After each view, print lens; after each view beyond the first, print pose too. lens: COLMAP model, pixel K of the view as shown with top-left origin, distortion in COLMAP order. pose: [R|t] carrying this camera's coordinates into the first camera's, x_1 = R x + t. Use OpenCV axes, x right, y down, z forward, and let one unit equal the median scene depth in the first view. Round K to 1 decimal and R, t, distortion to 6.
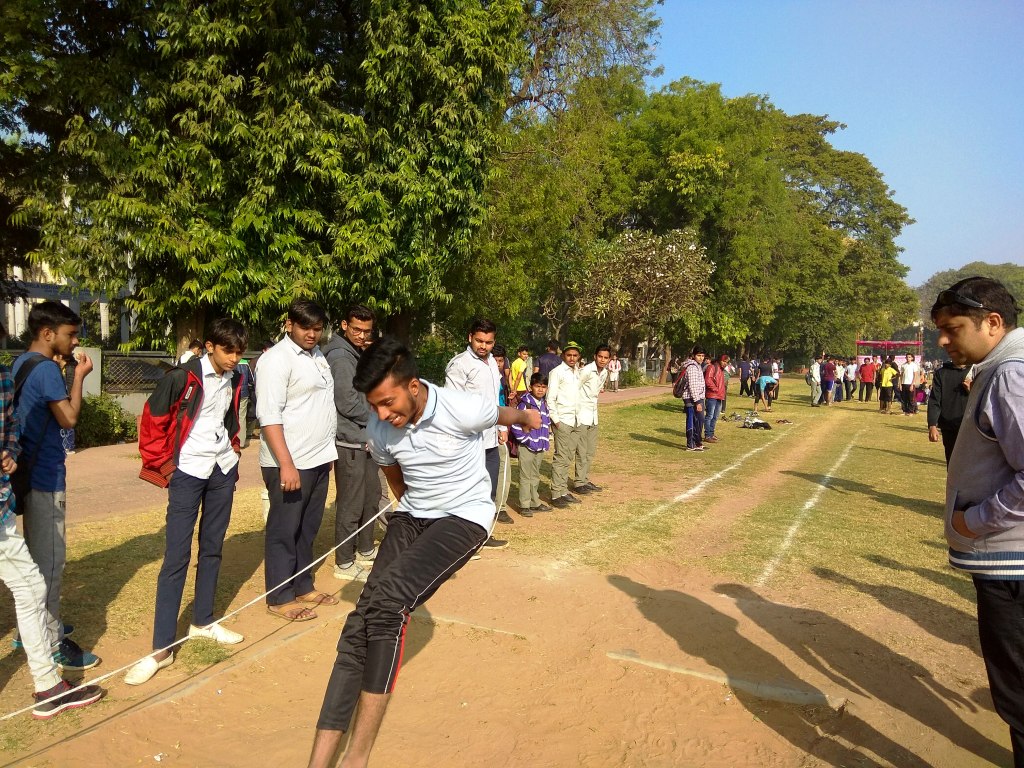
lens RADIAL K [[792.8, 0, 512.0], [0, 792.8, 384.0], [0, 0, 1]] dist [0.125928, -0.218454]
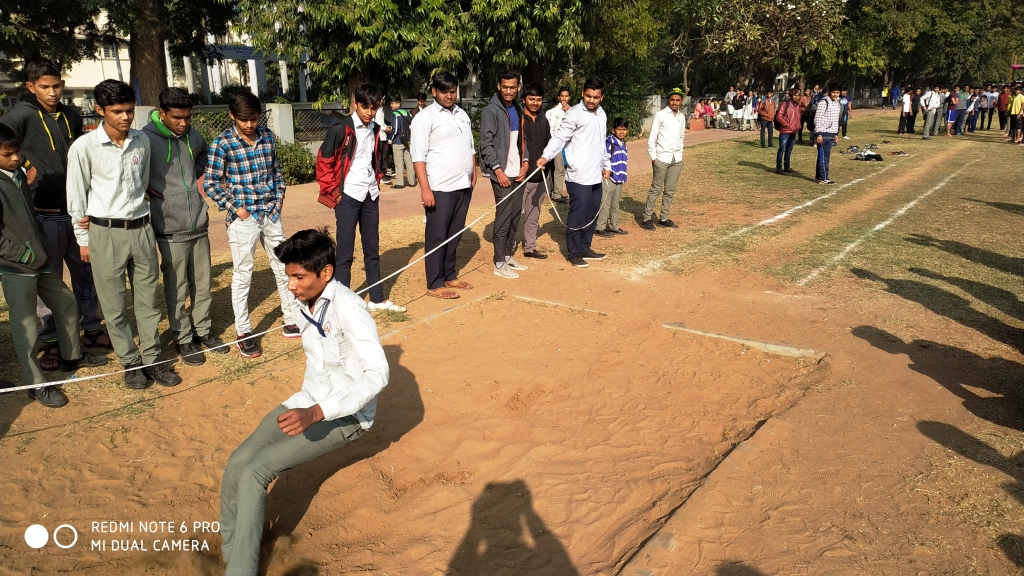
lens RADIAL K [[746.4, 0, 498.9], [0, 746.4, 288.2], [0, 0, 1]] dist [0.026823, -0.051433]
pose [[0.980509, 0.014549, -0.195935, 0.014833], [0.028229, 0.976476, 0.213769, -0.002917], [0.194436, -0.215134, 0.957033, -0.049603]]
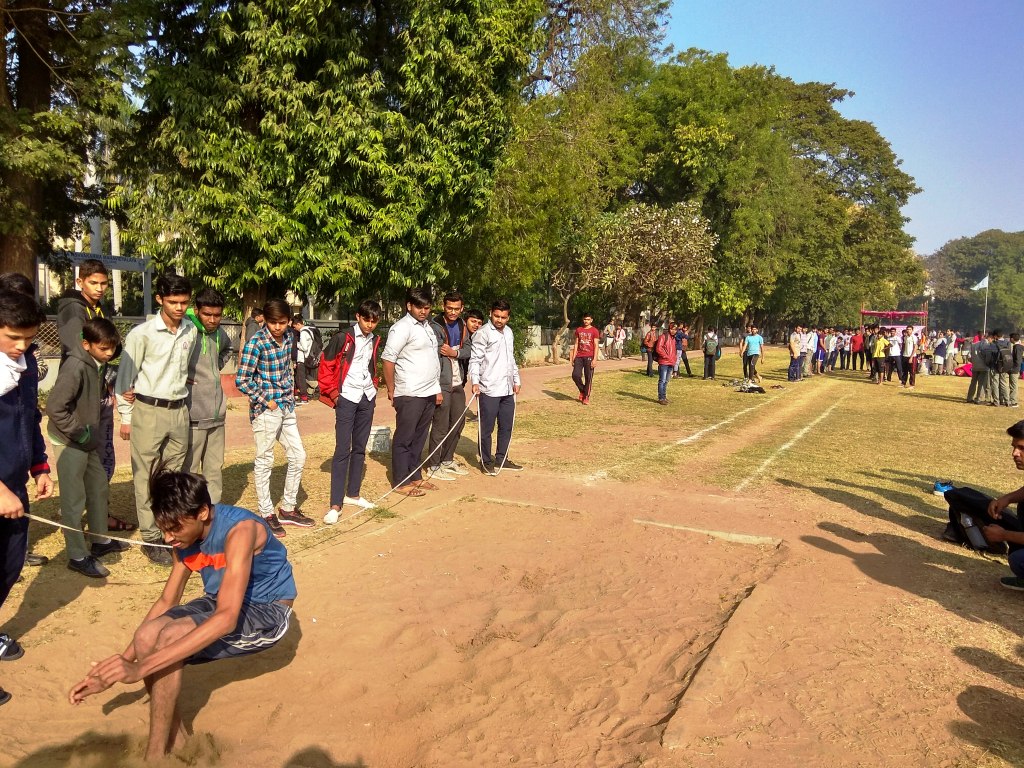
lens RADIAL K [[825.7, 0, 489.5], [0, 825.7, 380.7], [0, 0, 1]] dist [0.112970, -0.160995]
pose [[0.999770, 0.007784, -0.019993, -0.021362], [-0.007098, 0.999392, 0.034125, 0.001725], [0.020247, -0.033975, 0.999218, -0.099676]]
